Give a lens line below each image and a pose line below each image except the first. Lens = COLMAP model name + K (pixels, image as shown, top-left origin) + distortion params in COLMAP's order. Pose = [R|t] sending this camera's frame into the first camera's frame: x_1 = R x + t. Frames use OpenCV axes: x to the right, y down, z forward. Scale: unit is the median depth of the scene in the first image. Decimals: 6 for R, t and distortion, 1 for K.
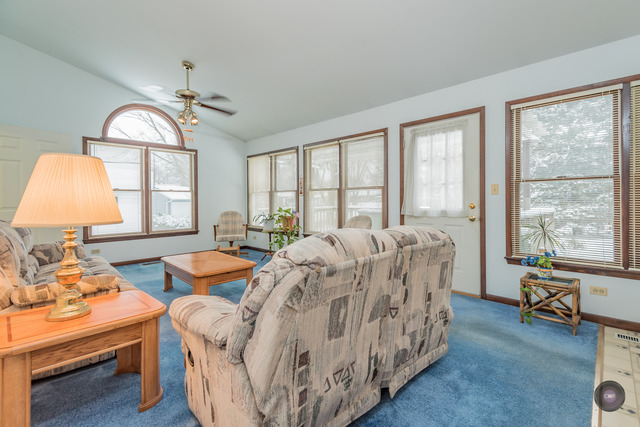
lens RADIAL K [[292.8, 0, 324.9], [0, 292.8, 208.9], [0, 0, 1]] dist [0.028402, -0.000650]
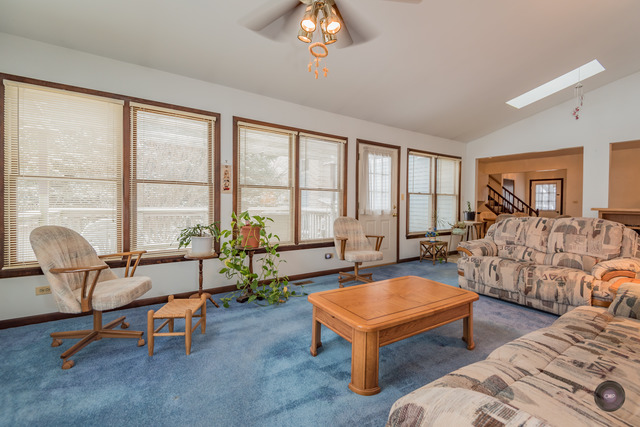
lens RADIAL K [[292.8, 0, 323.6], [0, 292.8, 212.6], [0, 0, 1]] dist [0.028402, -0.000650]
pose [[0.176656, -0.027910, 0.983877, -0.856868], [0.012889, 0.999578, 0.026041, -0.019549], [-0.984188, 0.008081, 0.176941, 0.841749]]
